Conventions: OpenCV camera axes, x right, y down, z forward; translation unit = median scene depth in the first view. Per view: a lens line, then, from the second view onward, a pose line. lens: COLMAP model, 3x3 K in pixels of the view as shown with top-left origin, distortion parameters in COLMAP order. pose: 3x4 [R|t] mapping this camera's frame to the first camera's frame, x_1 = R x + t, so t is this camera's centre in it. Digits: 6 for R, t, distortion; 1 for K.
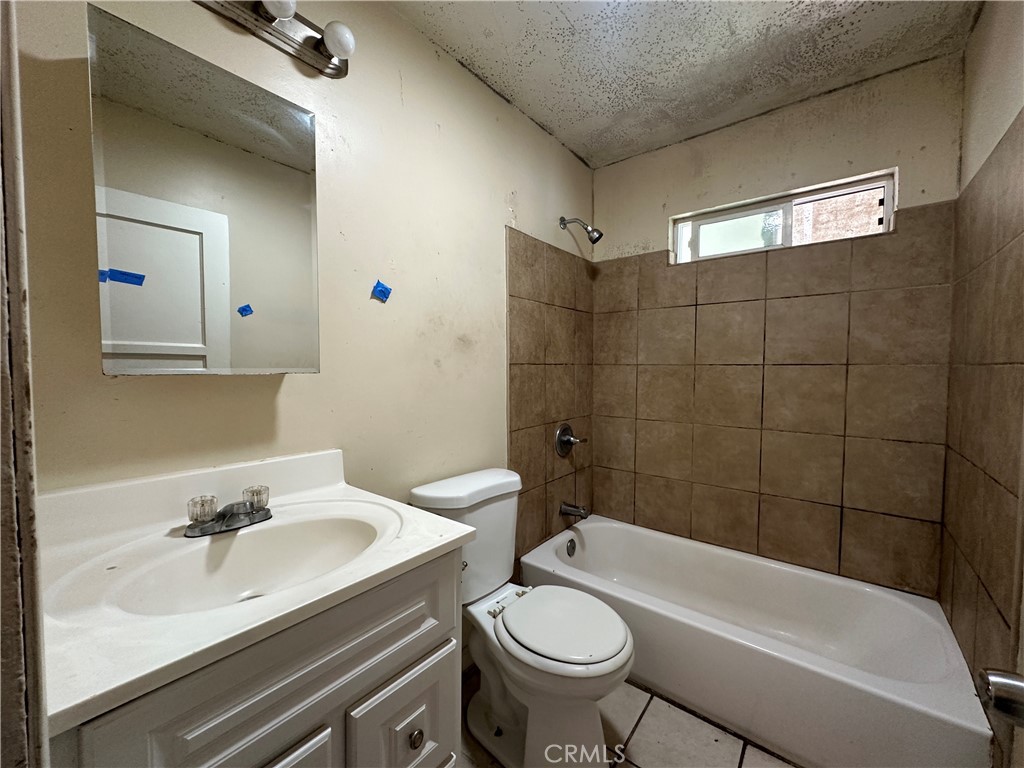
lens RADIAL K [[406.7, 0, 510.9], [0, 406.7, 384.9], [0, 0, 1]] dist [-0.004088, 0.000641]
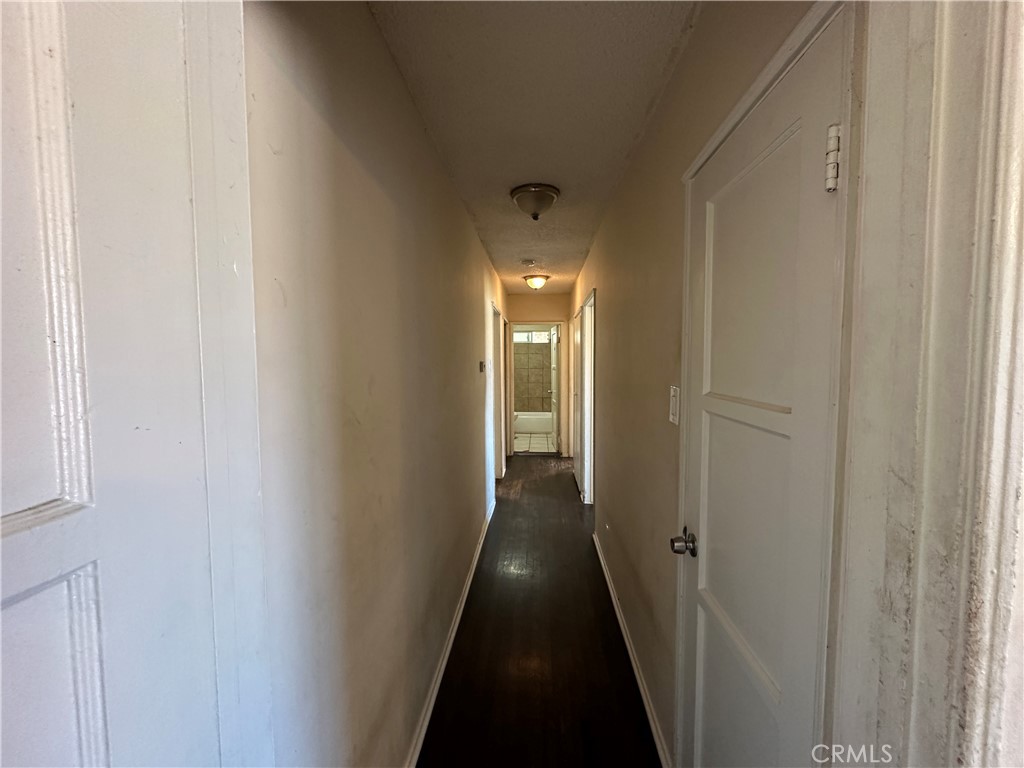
lens RADIAL K [[406.7, 0, 510.9], [0, 406.7, 384.9], [0, 0, 1]] dist [-0.004088, 0.000641]
pose [[0.822010, -0.037183, 0.568258, -0.613738], [0.028404, 0.999301, 0.024300, 0.005591], [-0.568765, -0.003834, 0.822491, -0.757123]]
